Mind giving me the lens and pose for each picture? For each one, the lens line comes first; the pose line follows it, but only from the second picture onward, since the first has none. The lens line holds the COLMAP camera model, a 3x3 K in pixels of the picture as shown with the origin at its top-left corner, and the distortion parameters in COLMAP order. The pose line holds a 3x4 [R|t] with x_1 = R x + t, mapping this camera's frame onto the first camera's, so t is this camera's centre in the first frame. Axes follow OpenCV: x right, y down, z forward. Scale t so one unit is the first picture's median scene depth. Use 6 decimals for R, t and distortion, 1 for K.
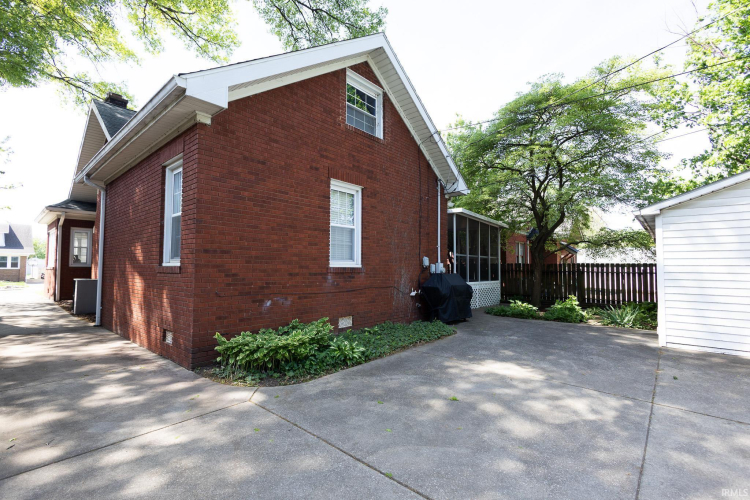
lens RADIAL K [[345.0, 0, 372.4], [0, 345.0, 251.9], [0, 0, 1]] dist [0.014477, 0.000162]
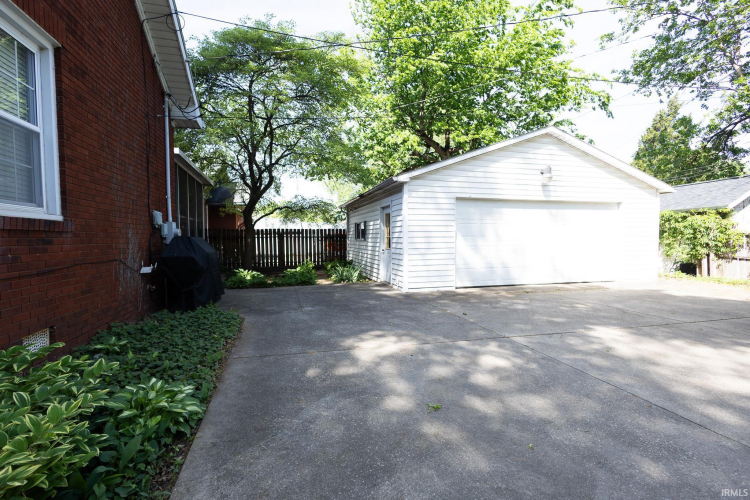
lens RADIAL K [[345.0, 0, 373.8], [0, 345.0, 248.6], [0, 0, 1]] dist [0.014477, 0.000162]
pose [[0.558667, -0.036870, 0.828572, -0.187663], [-0.025515, 0.997775, 0.061603, 0.041733], [-0.828999, -0.055557, 0.556483, 0.382307]]
